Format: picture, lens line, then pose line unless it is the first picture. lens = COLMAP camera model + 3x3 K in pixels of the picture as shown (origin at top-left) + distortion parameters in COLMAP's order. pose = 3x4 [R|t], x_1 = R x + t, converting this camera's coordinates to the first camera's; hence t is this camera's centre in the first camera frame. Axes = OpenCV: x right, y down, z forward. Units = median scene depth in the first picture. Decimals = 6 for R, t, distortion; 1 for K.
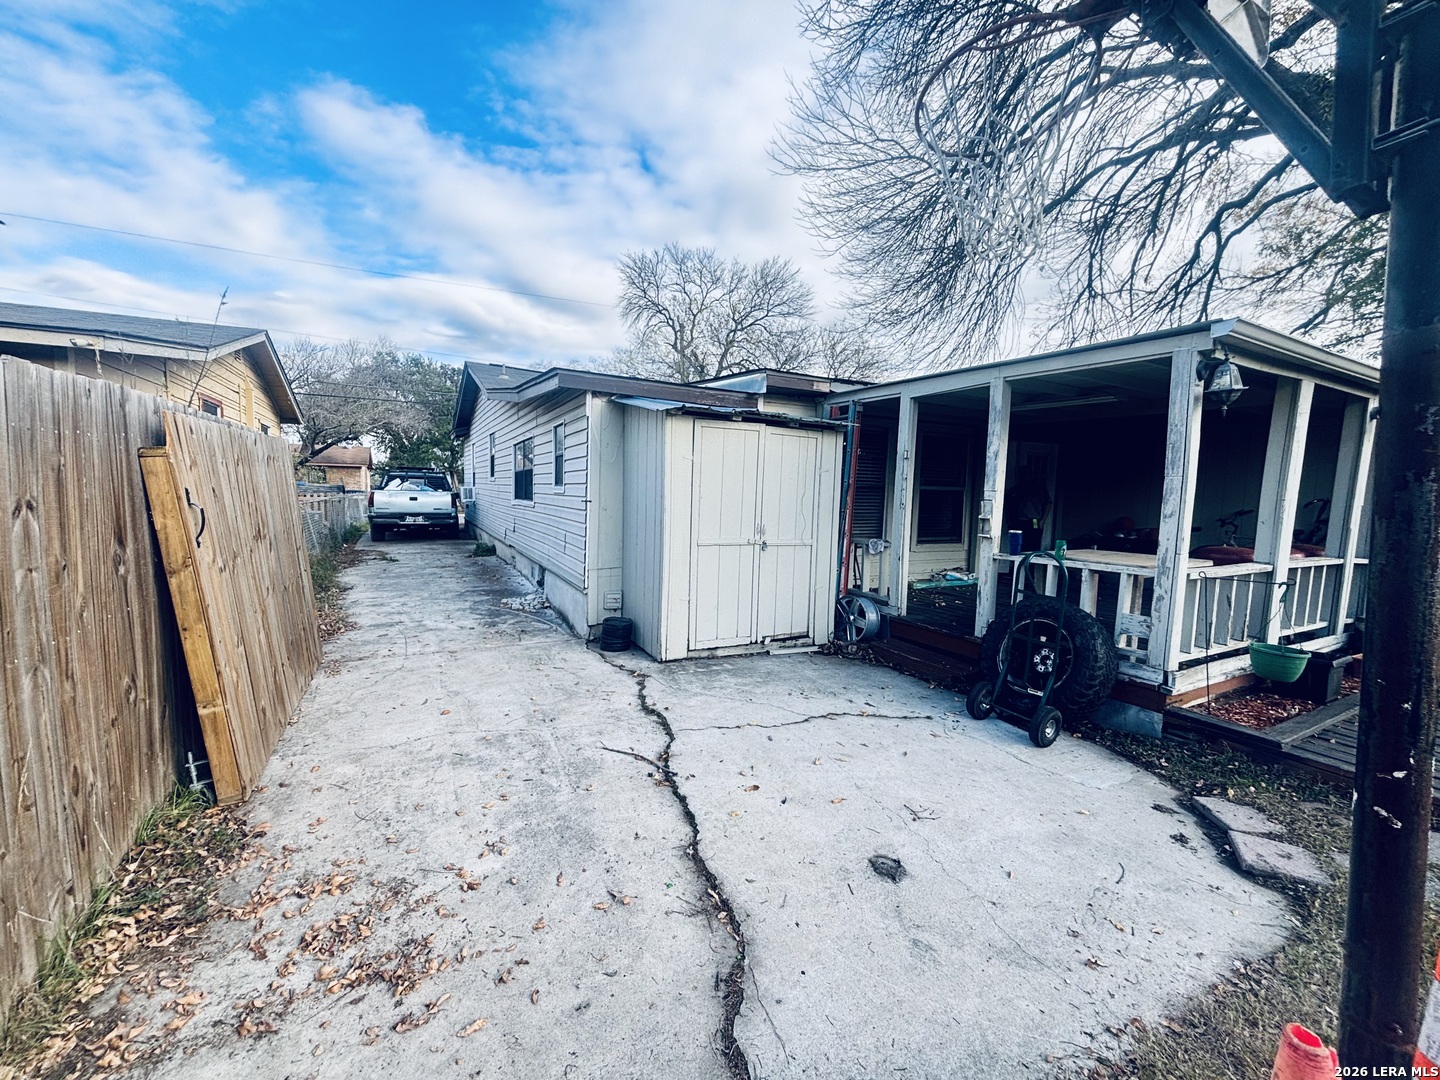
lens RADIAL K [[580.9, 0, 726.6], [0, 580.9, 541.8], [0, 0, 1]] dist [0.003686, 0.000072]
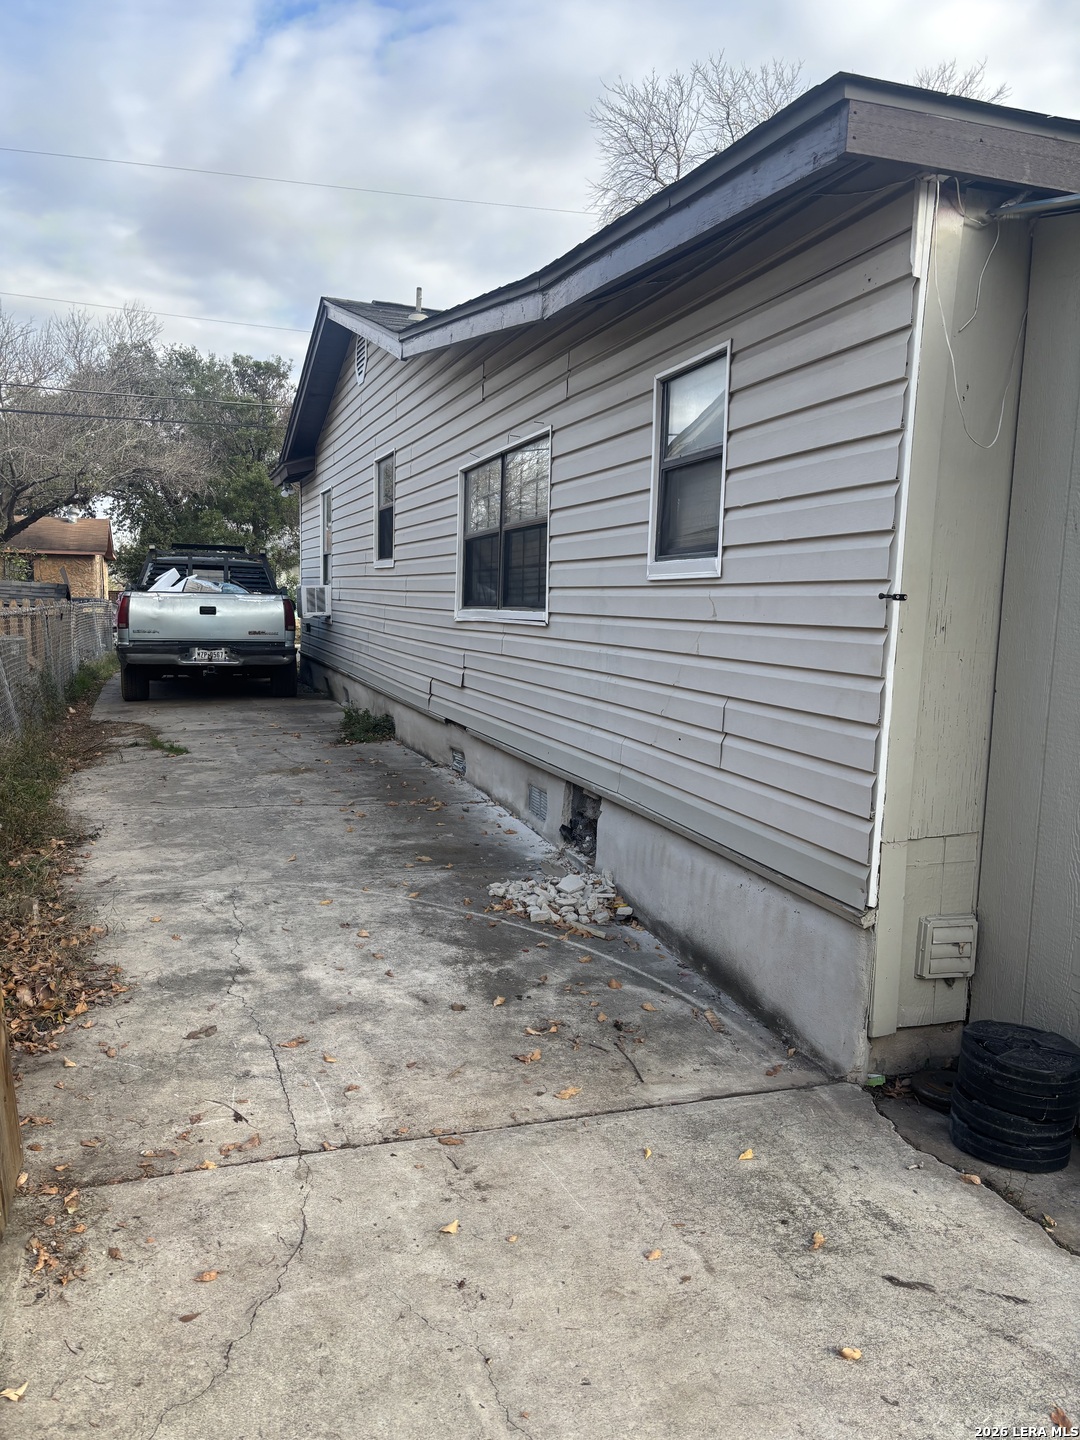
lens RADIAL K [[1086.4, 0, 537.6], [0, 1086.4, 719.7], [0, 0, 1]] dist [0.045124, -0.000332]
pose [[0.985218, 0.016414, -0.170520, -0.168796], [-0.013112, 0.999705, 0.020468, -0.010616], [0.170805, -0.017930, 0.985142, 0.243734]]
